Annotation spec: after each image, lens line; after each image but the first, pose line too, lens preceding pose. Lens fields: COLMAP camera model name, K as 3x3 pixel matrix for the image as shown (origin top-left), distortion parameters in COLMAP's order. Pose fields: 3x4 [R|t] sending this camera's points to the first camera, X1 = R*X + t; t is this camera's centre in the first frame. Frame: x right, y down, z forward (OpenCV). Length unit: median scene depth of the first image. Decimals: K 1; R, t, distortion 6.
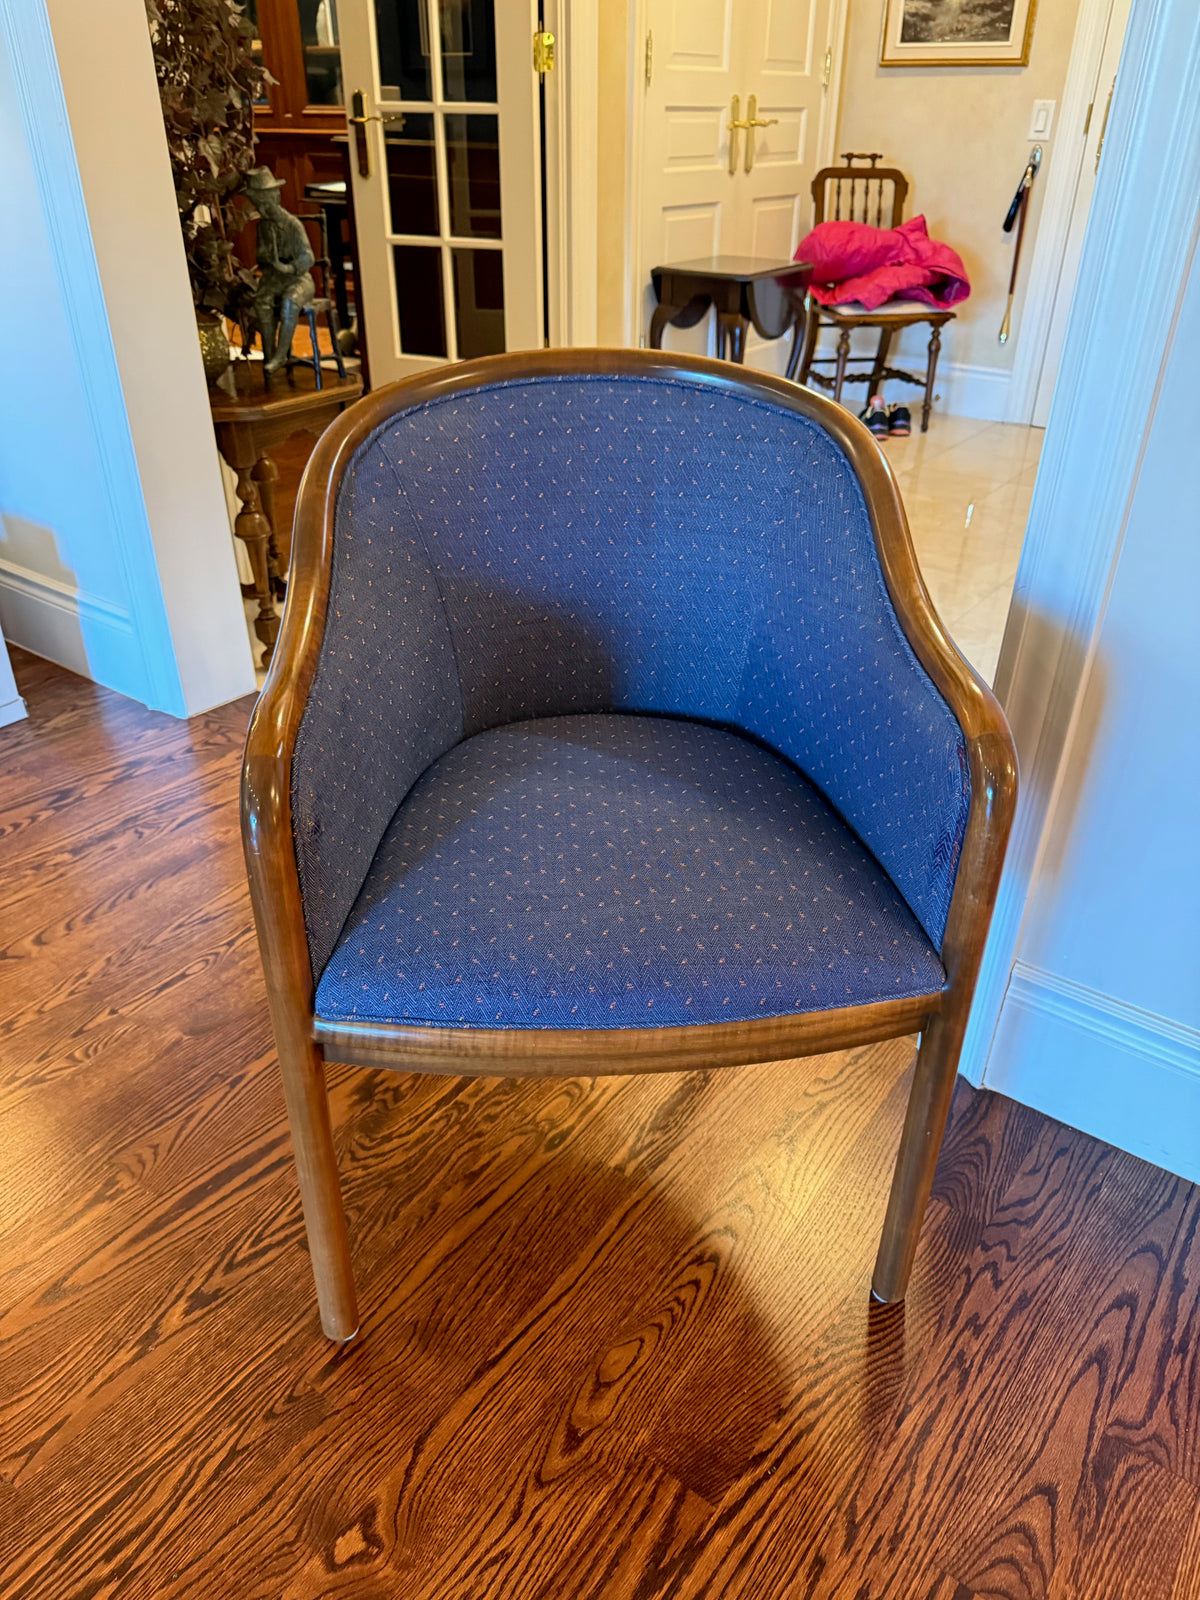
lens RADIAL K [[1138.0, 0, 615.5], [0, 1138.0, 800.8], [0, 0, 1]] dist [0.002083, -0.010402]
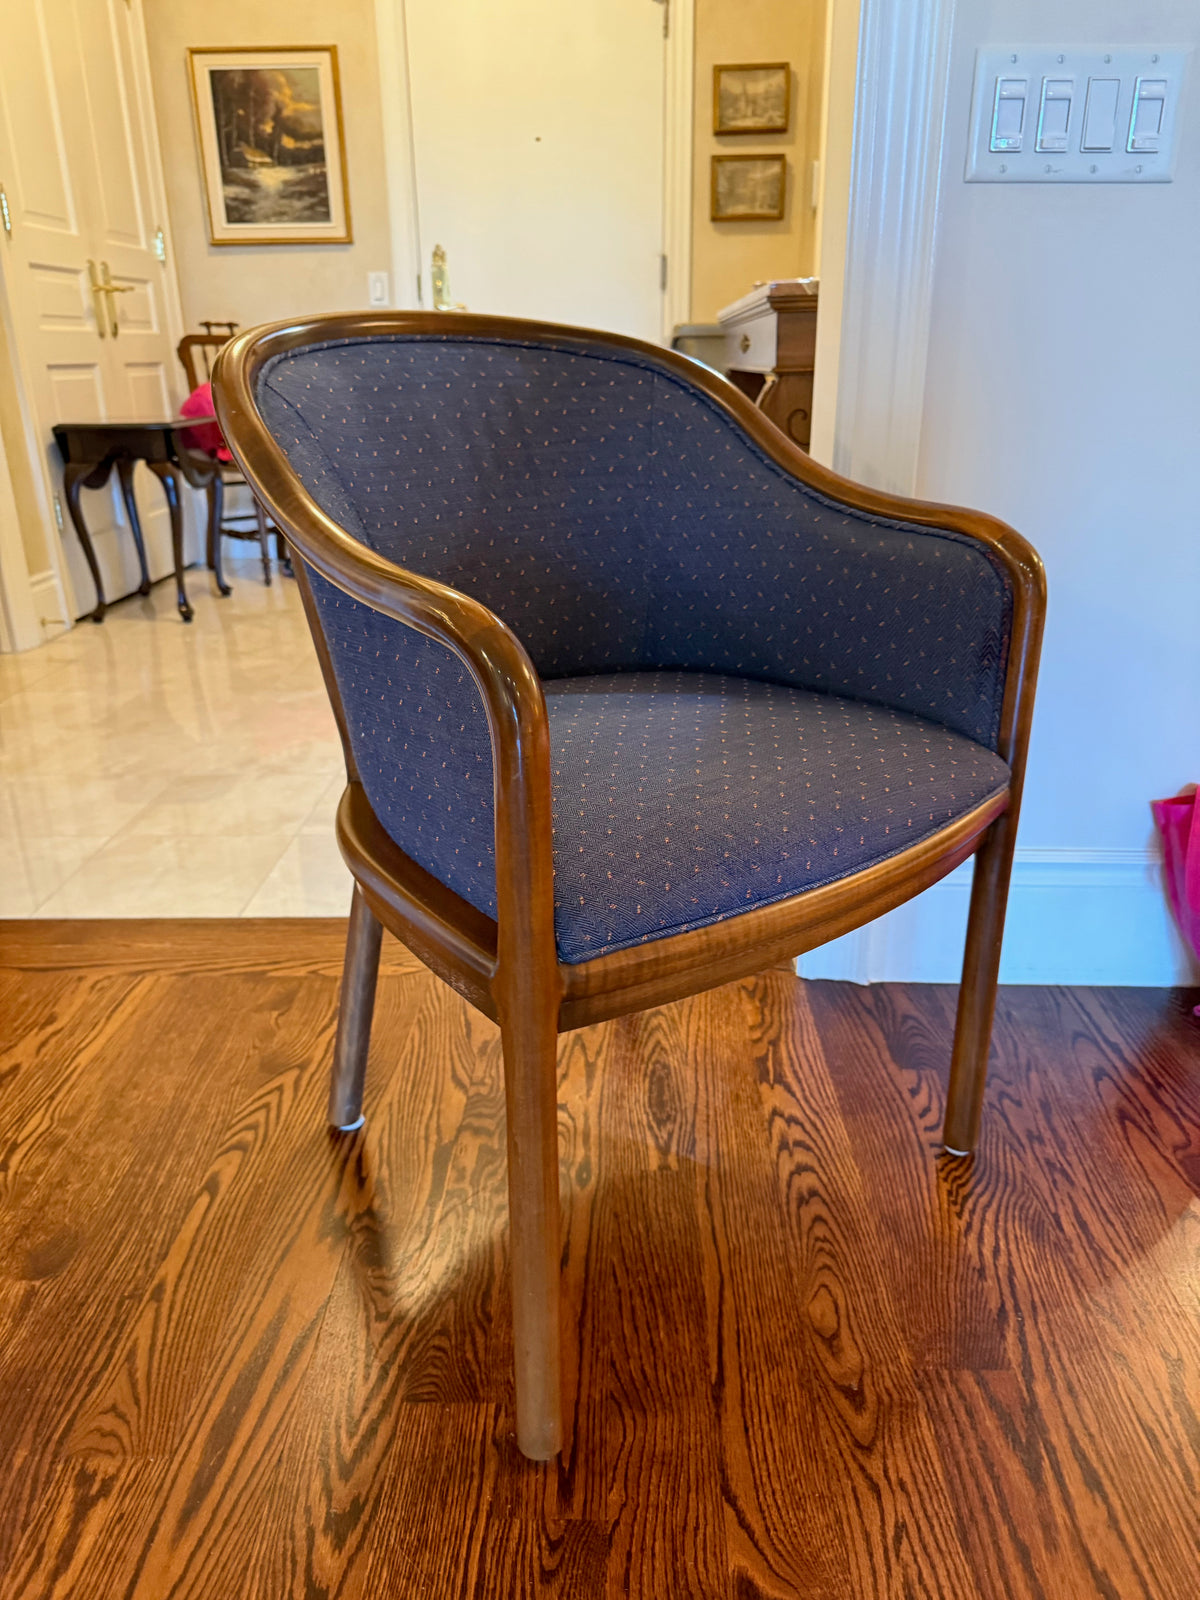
lens RADIAL K [[1138.0, 0, 616.0], [0, 1138.0, 814.0], [0, 0, 1]] dist [0.002083, -0.010402]
pose [[0.815995, -0.233965, 0.528594, -0.481591], [0.316083, 0.946209, -0.069131, 0.118650], [-0.483986, 0.223491, 0.846055, 0.209894]]
